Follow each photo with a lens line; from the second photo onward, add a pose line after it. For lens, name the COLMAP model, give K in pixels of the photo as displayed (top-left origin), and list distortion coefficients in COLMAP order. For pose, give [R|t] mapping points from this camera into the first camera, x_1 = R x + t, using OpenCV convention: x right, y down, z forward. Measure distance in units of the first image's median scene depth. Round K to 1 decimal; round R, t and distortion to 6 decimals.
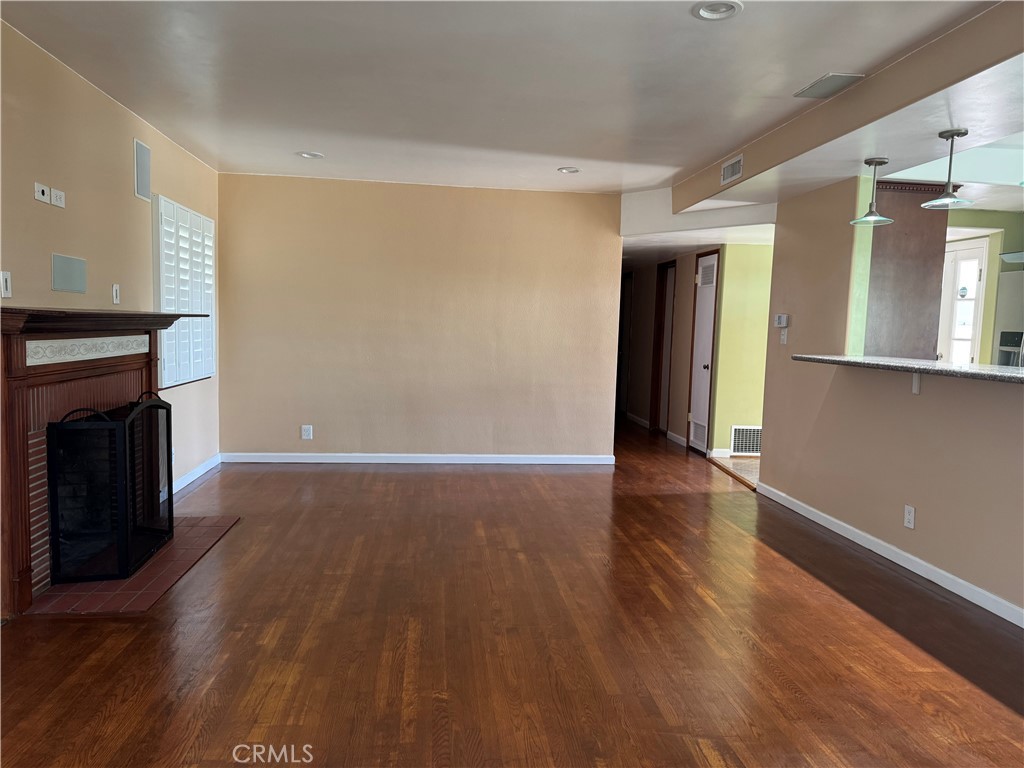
lens RADIAL K [[732.2, 0, 519.6], [0, 732.2, 385.7], [0, 0, 1]] dist [0.112444, -0.112914]
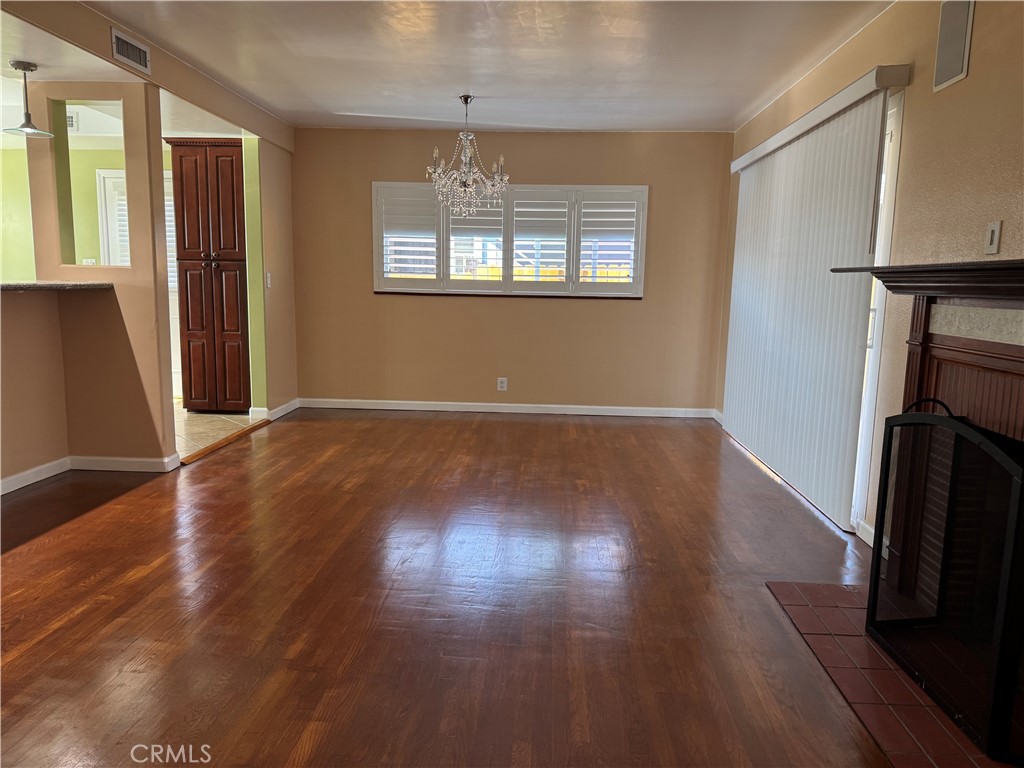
lens RADIAL K [[732.2, 0, 519.6], [0, 732.2, 385.7], [0, 0, 1]] dist [0.112444, -0.112914]
pose [[-0.986545, -0.061378, 0.151528, -0.177155], [-0.025215, 0.972885, 0.229912, -0.078890], [-0.161531, 0.222998, -0.961343, 1.060990]]
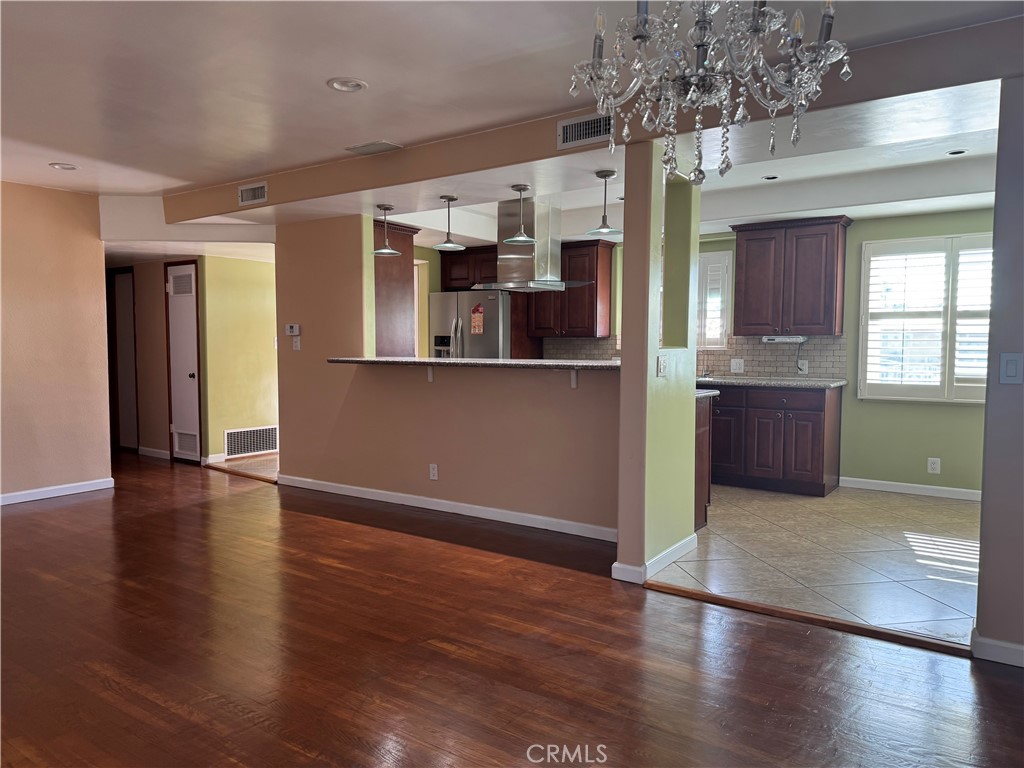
lens RADIAL K [[732.2, 0, 519.6], [0, 732.2, 385.7], [0, 0, 1]] dist [0.112444, -0.112914]
pose [[0.668271, -0.075800, 0.740046, -0.249628], [0.082527, 0.996209, 0.027514, -0.004052], [-0.739326, 0.042687, 0.671993, -0.017495]]
